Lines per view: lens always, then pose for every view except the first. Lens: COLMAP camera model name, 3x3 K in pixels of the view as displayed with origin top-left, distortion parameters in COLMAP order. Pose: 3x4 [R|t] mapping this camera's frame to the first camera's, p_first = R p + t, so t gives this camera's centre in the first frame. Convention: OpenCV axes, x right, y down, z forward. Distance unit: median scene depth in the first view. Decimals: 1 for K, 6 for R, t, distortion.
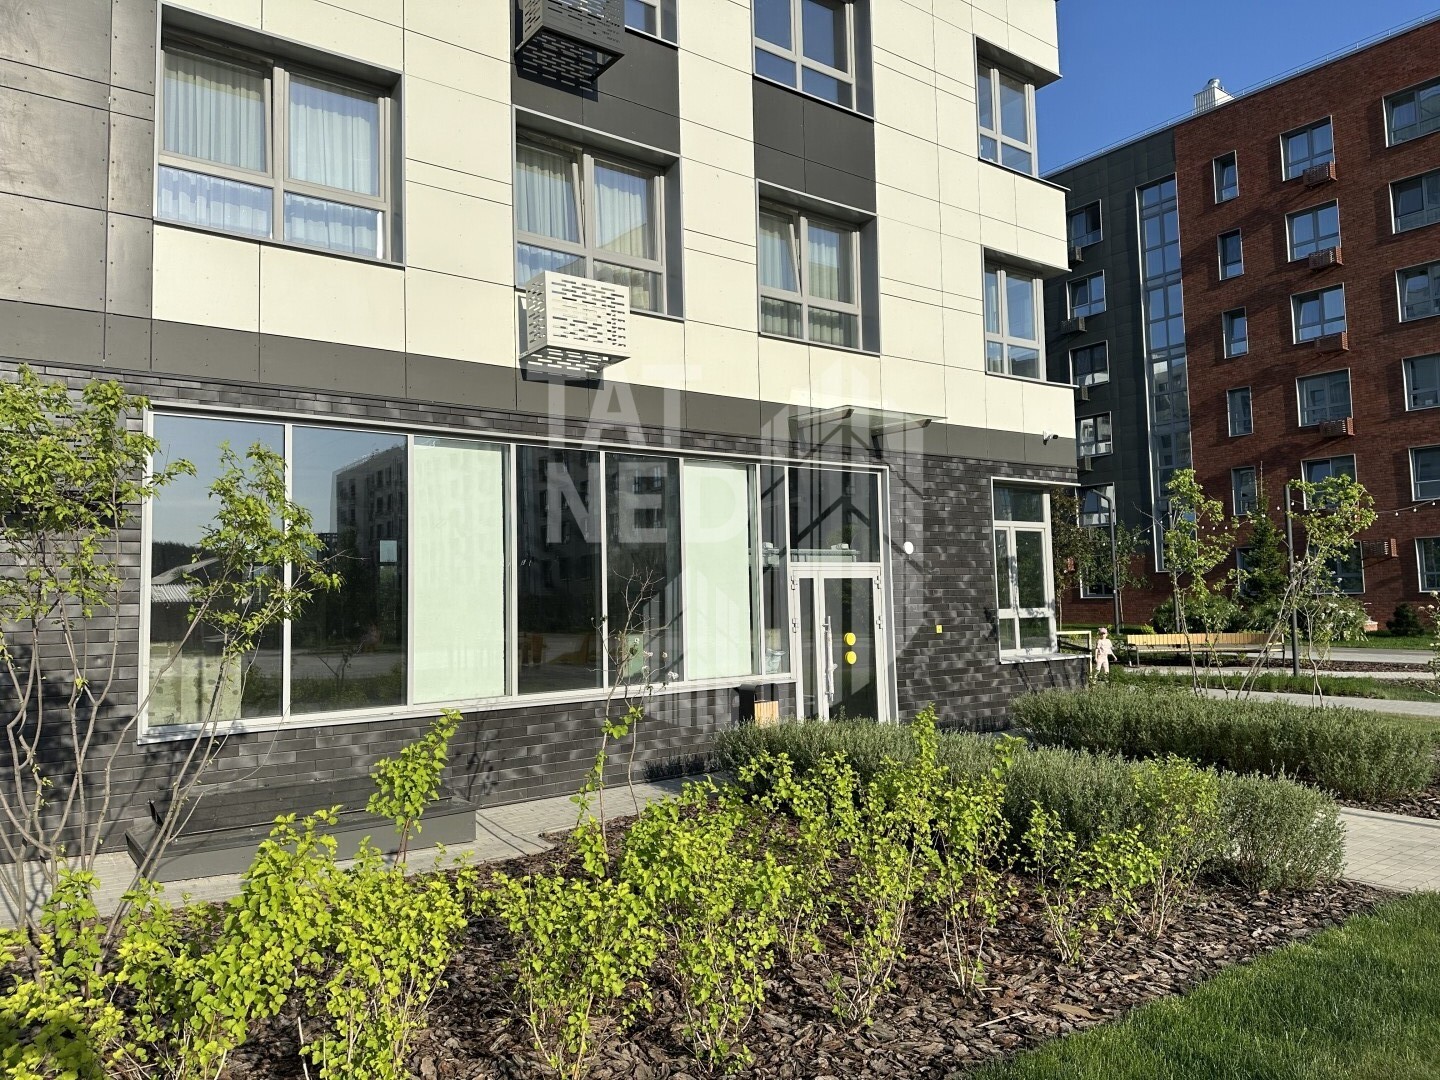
lens RADIAL K [[1021.0, 0, 716.2], [0, 1021.0, 511.2], [0, 0, 1]] dist [0.036829, -0.040926]
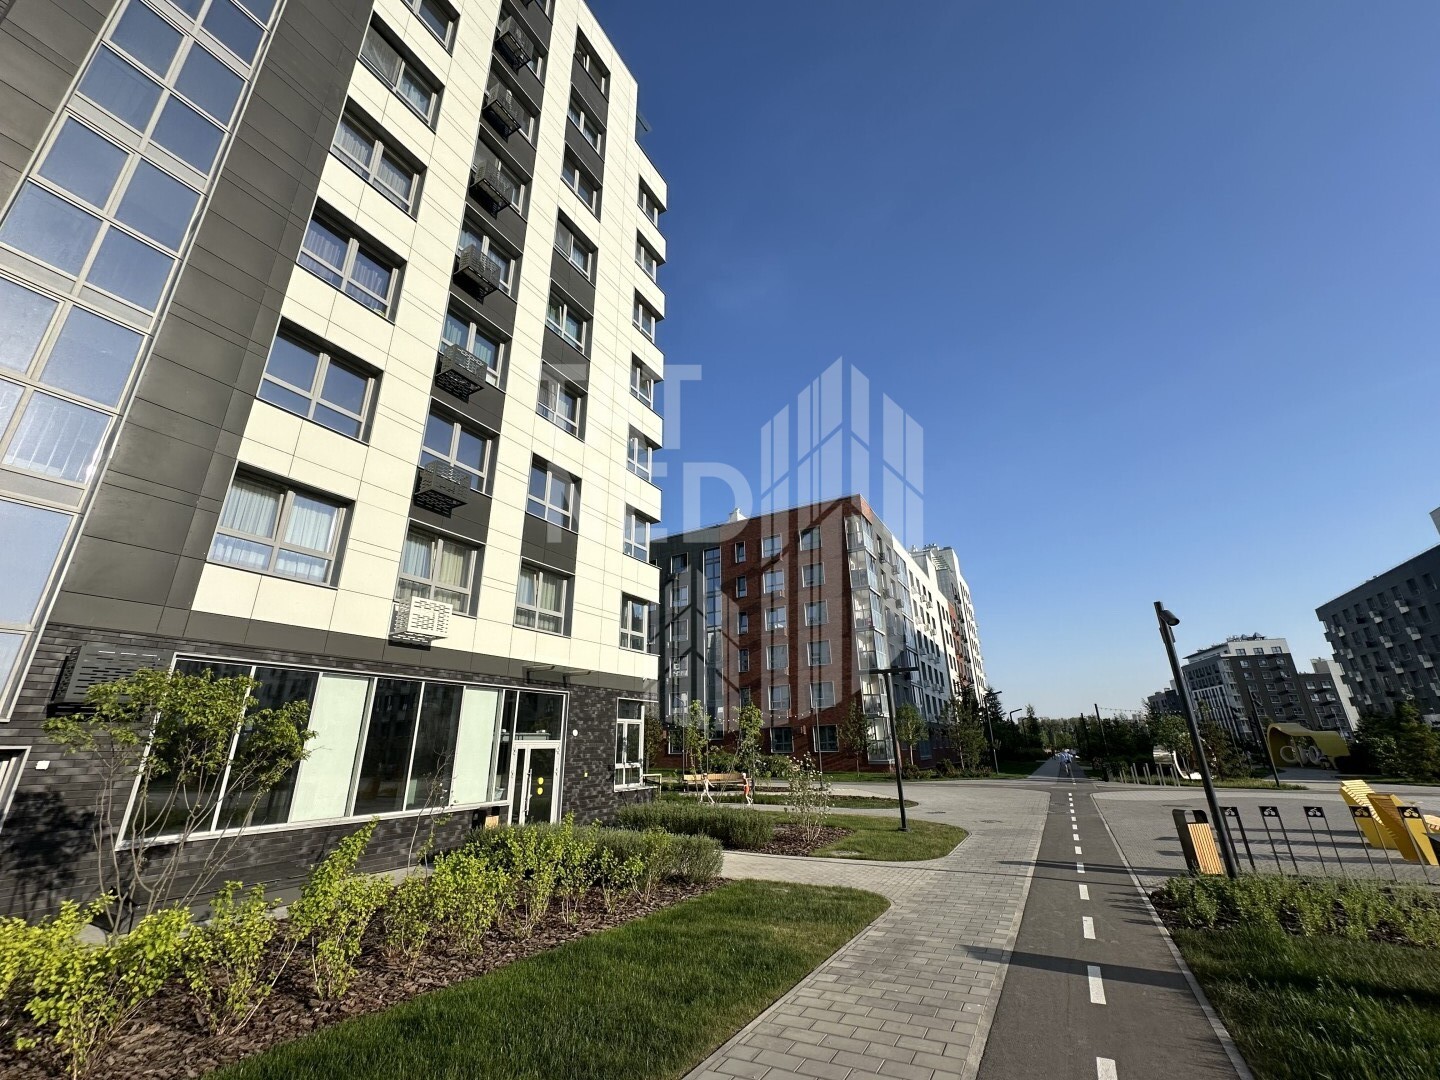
lens RADIAL K [[571.8, 0, 713.4], [0, 571.8, 540.7], [0, 0, 1]] dist [-0.000113, 0.000366]
pose [[0.920502, 0.138948, 0.365198, -0.032949], [-0.037081, 0.961482, -0.272355, -0.035873], [-0.388974, 0.237162, 0.890199, -0.252297]]
